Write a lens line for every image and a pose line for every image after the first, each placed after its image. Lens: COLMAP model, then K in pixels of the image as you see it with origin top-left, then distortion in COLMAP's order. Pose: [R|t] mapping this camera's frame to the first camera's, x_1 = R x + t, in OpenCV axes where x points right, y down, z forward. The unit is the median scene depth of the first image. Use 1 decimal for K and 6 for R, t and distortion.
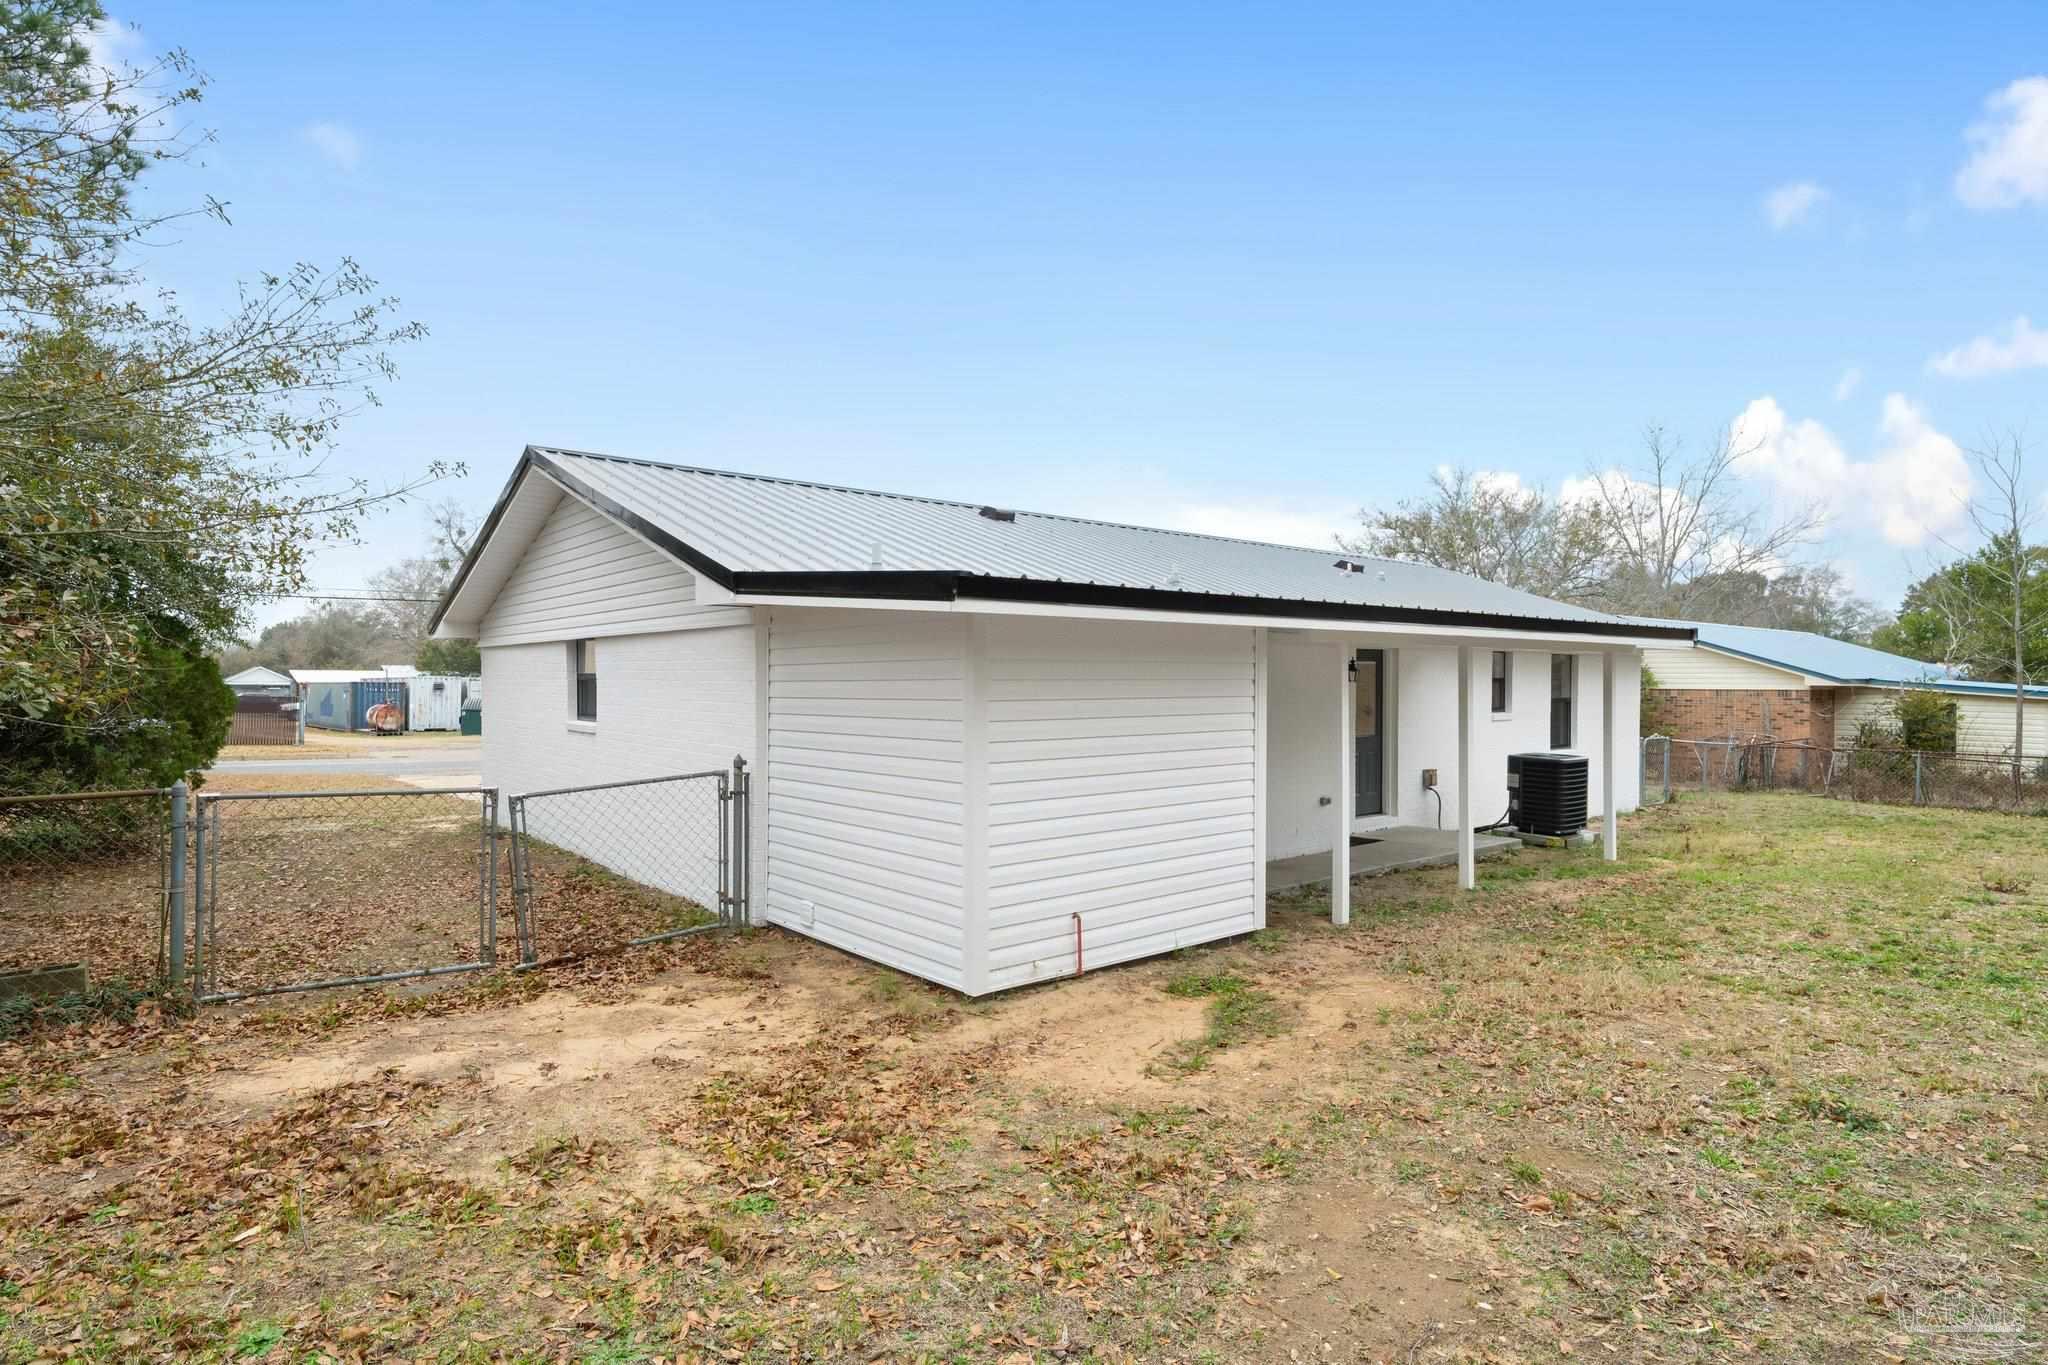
lens RADIAL K [[1092.9, 0, 1024.0], [0, 1092.9, 682.5], [0, 0, 1]] dist [0.002300, 0.001016]
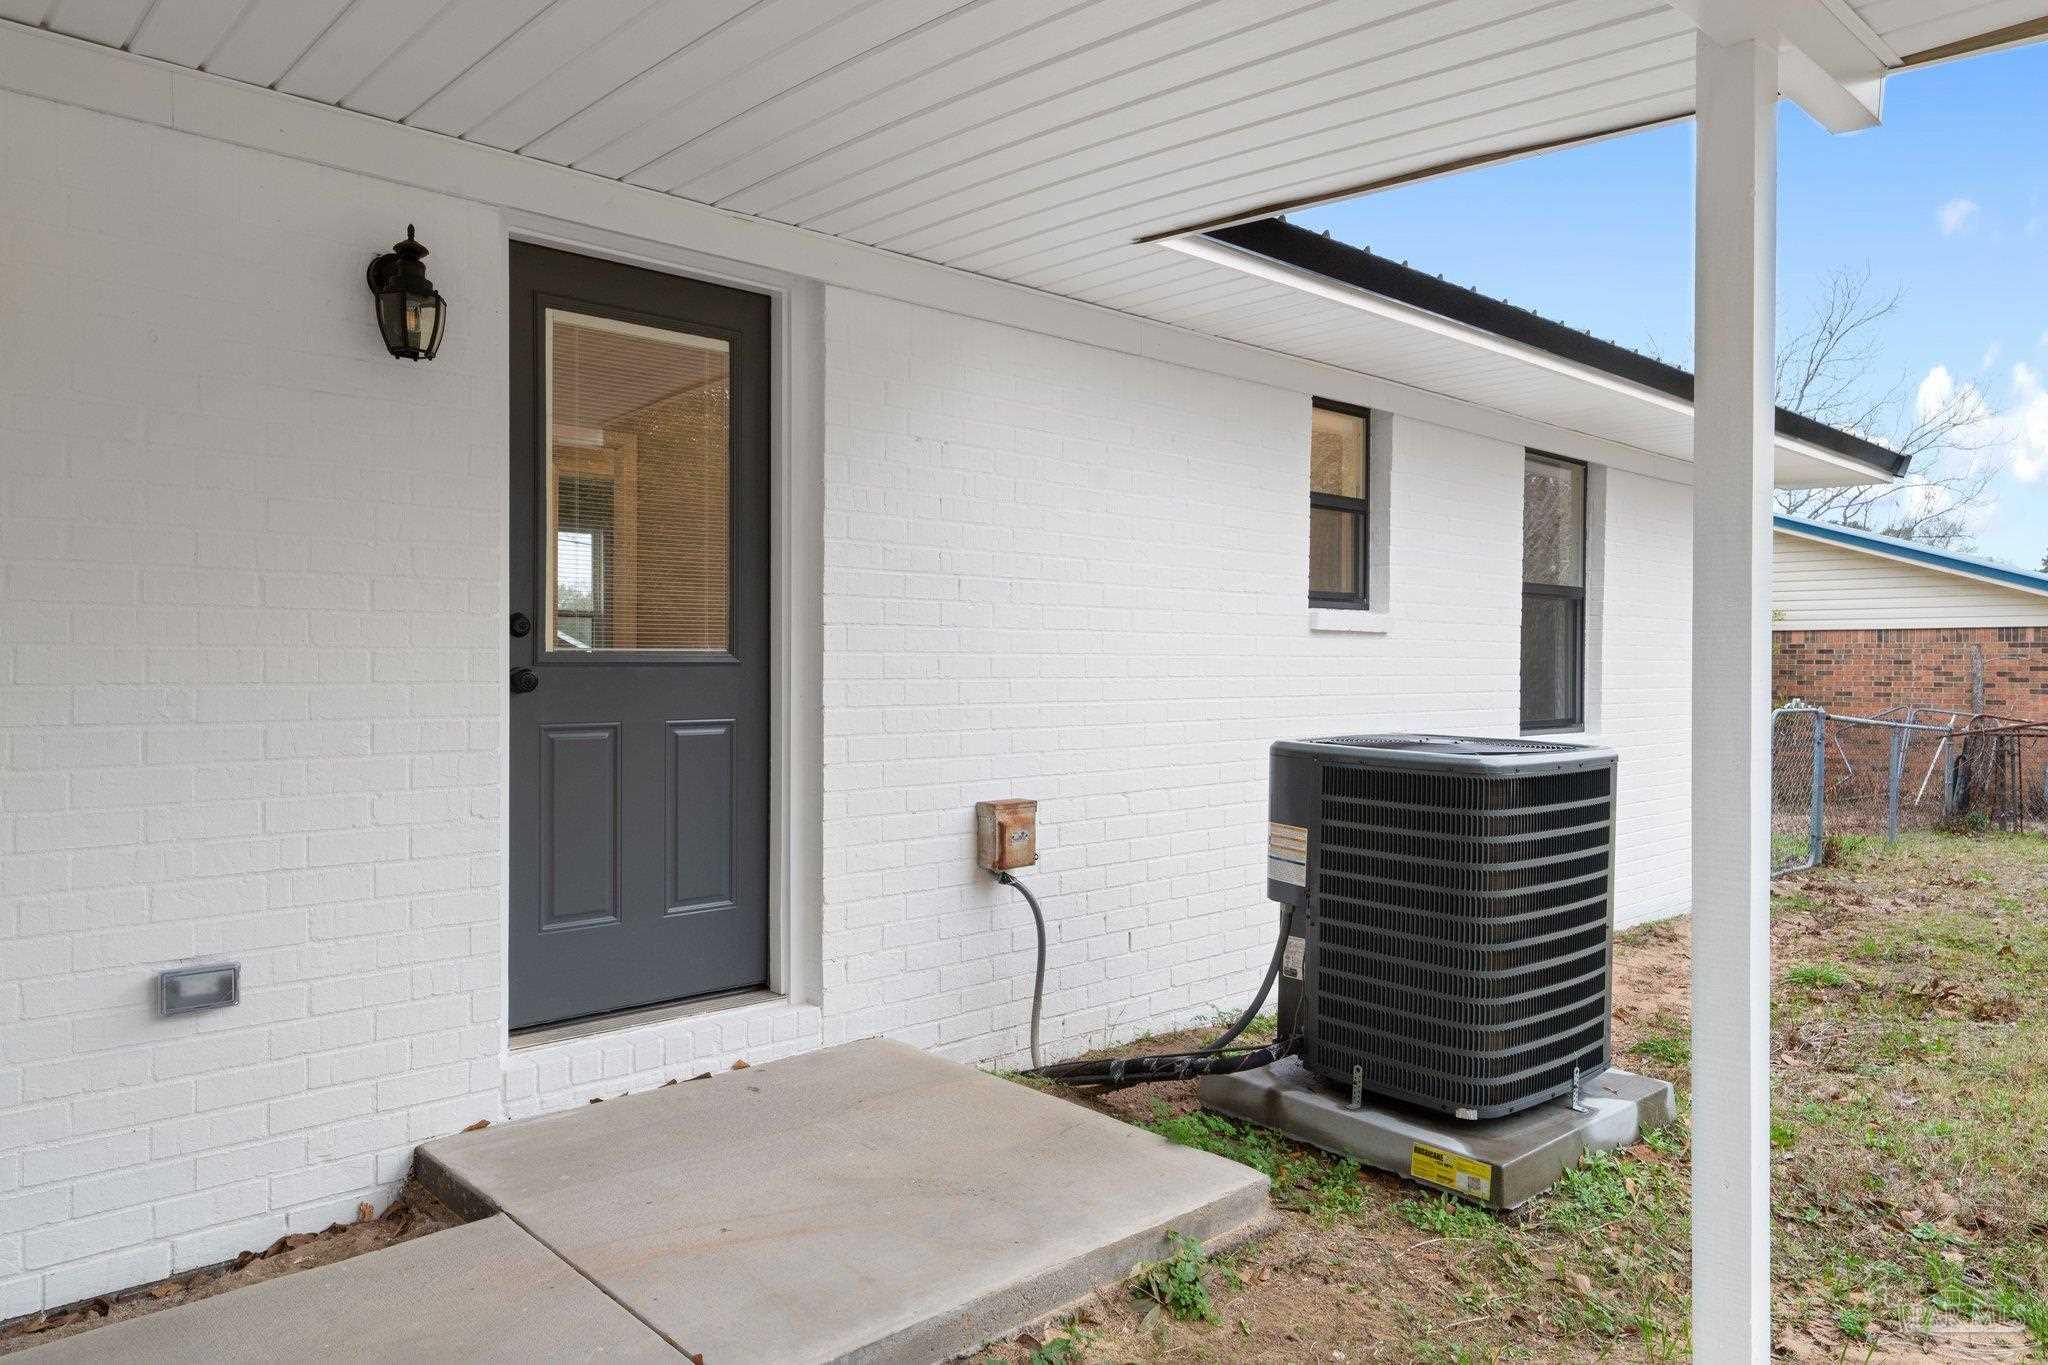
lens RADIAL K [[1330.6, 0, 1030.5], [0, 1330.6, 683.3], [0, 0, 1]] dist [0.003336, -0.002644]
pose [[0.999087, 0.001048, 0.042716, 0.317649], [-0.001470, 0.999950, 0.009855, 0.042786], [-0.042703, -0.009908, 0.999039, 0.605099]]
